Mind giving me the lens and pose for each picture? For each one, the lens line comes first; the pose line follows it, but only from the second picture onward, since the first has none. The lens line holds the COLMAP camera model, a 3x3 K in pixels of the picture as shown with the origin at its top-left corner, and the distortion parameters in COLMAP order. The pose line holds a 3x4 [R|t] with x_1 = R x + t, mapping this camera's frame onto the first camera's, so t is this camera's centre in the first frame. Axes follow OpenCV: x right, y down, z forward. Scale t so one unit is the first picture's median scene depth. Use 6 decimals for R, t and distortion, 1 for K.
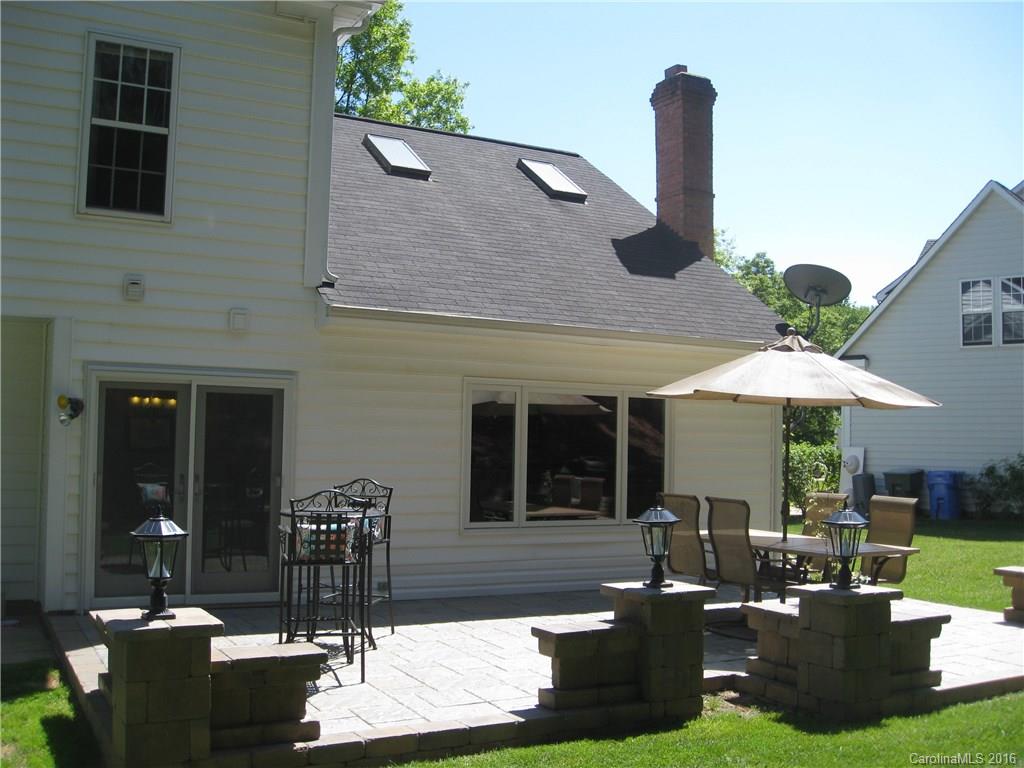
lens RADIAL K [[1065.4, 0, 504.6], [0, 1065.4, 387.9], [0, 0, 1]] dist [-0.159148, 0.149744]
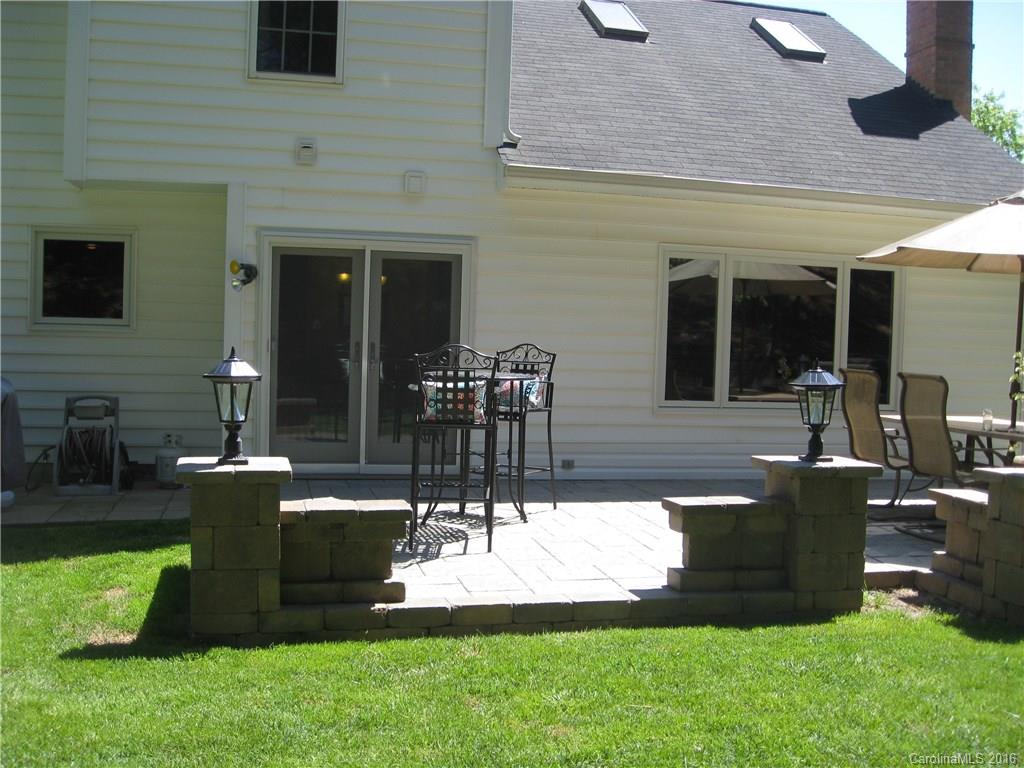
lens RADIAL K [[1065.4, 0, 504.6], [0, 1065.4, 387.9], [0, 0, 1]] dist [-0.159148, 0.149744]
pose [[0.962806, 0.021400, -0.269345, 0.095288], [0.002878, 0.995990, 0.089422, 0.037118], [0.270179, -0.086871, 0.958883, 0.081254]]
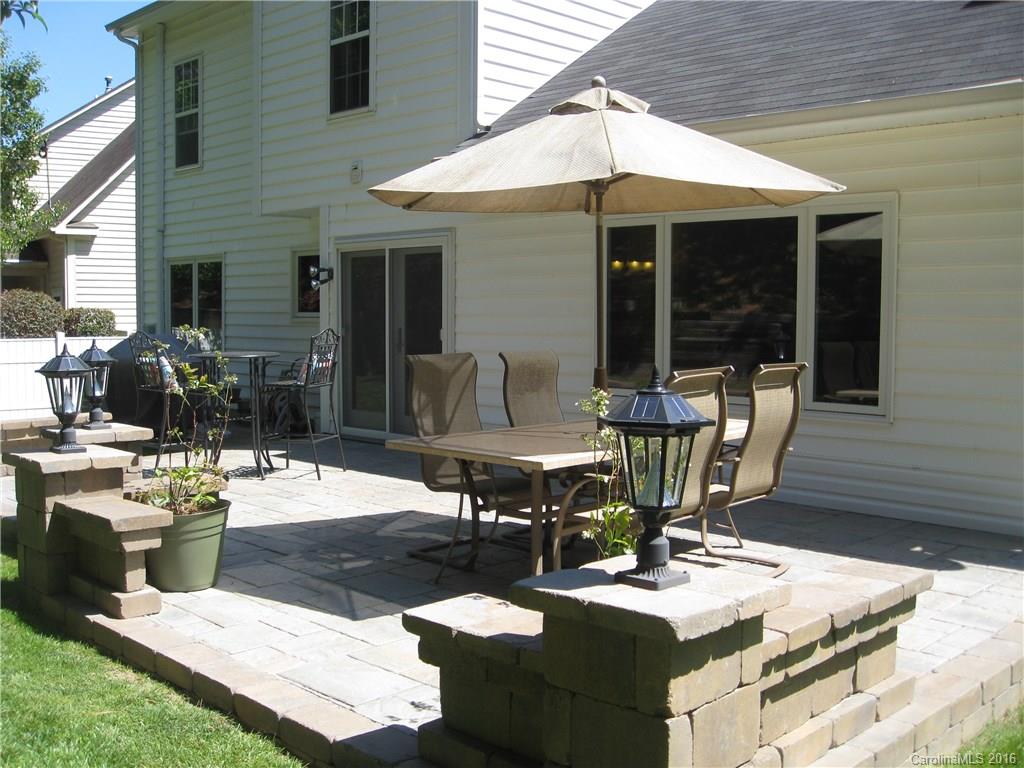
lens RADIAL K [[1065.4, 0, 504.6], [0, 1065.4, 387.9], [0, 0, 1]] dist [-0.159148, 0.149744]
pose [[0.287258, 0.049317, -0.956583, 0.853482], [0.048786, 0.996624, 0.066031, 0.078564], [0.956610, -0.065636, 0.283882, 0.792074]]
